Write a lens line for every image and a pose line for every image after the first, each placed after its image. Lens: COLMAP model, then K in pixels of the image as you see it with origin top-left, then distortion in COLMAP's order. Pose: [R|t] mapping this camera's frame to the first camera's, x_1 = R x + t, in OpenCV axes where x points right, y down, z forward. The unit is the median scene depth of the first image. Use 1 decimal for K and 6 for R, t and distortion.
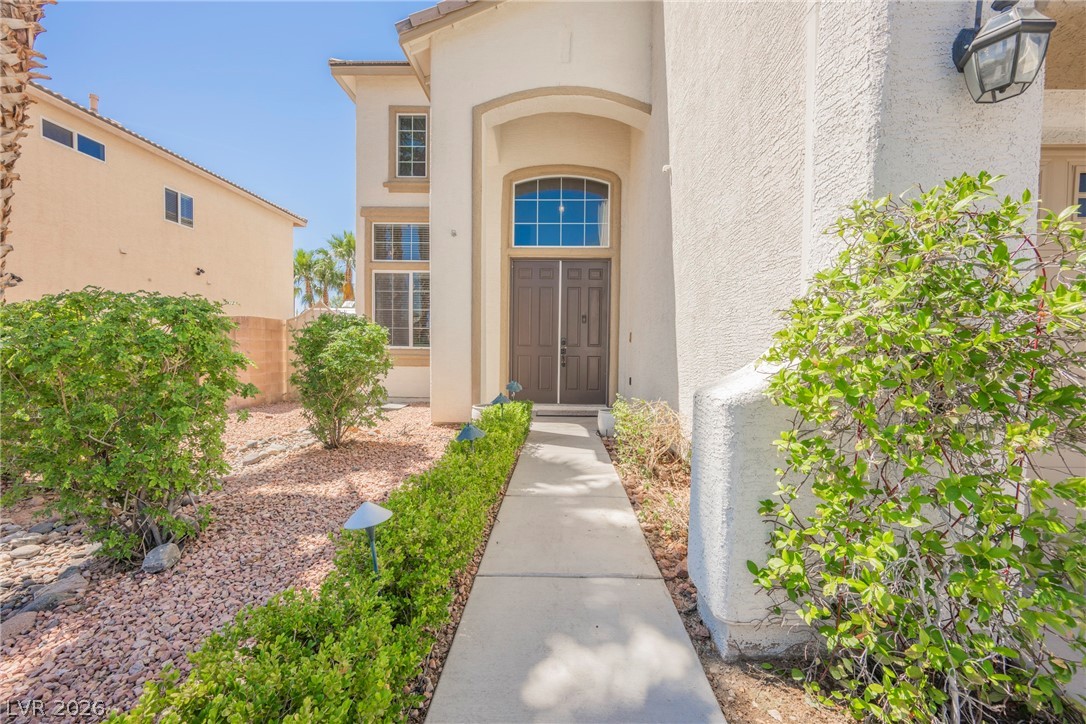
lens RADIAL K [[428.3, 0, 547.8], [0, 428.3, 361.7], [0, 0, 1]] dist [-0.002109, -0.000540]
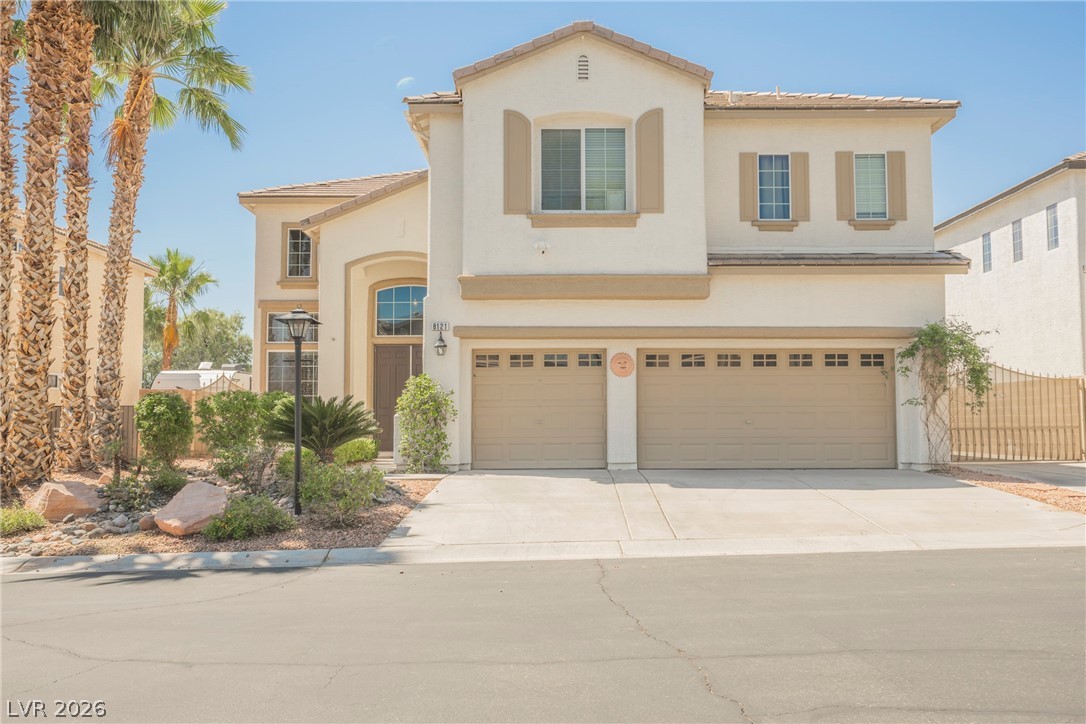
lens RADIAL K [[935.3, 0, 541.1], [0, 935.3, 360.8], [0, 0, 1]] dist [-0.007643, 0.007906]
pose [[0.999812, -0.012733, 0.014599, 0.400913], [0.014119, 0.994973, -0.099142, 0.113785], [-0.013263, 0.099329, 0.994966, -1.968527]]
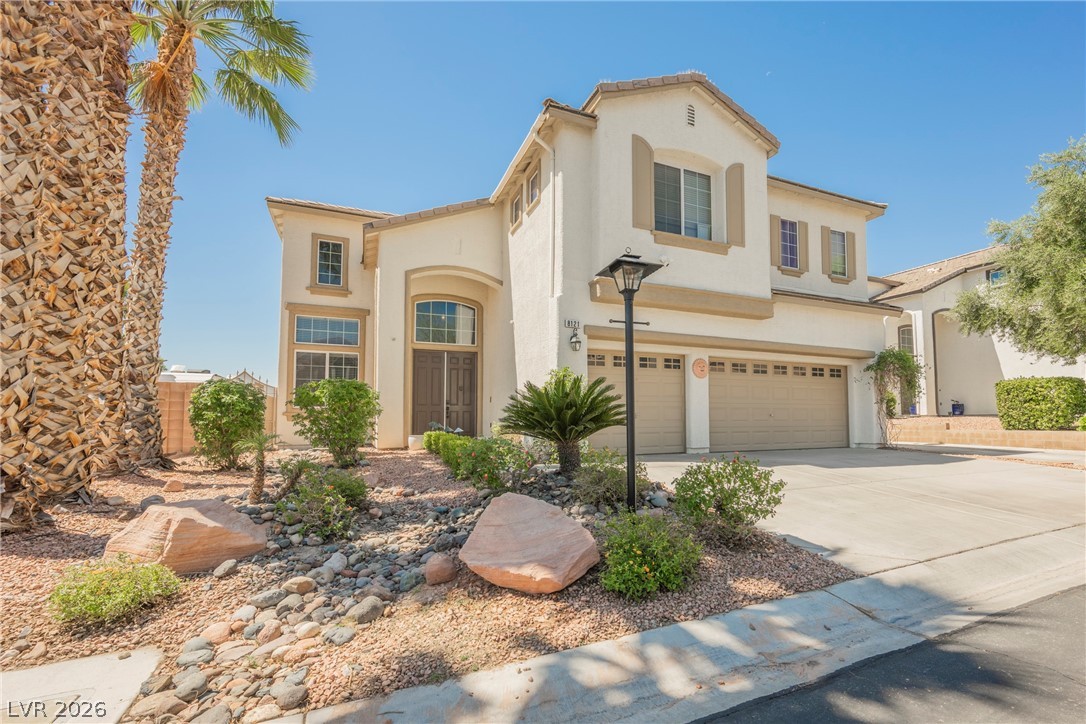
lens RADIAL K [[505.3, 0, 598.5], [0, 505.3, 394.1], [0, 0, 1]] dist [-0.000904, 0.000084]
pose [[0.893346, 0.009437, 0.449271, -0.307444], [0.029887, 0.996318, -0.080356, 0.090837], [-0.448375, 0.085213, 0.889774, -0.931527]]
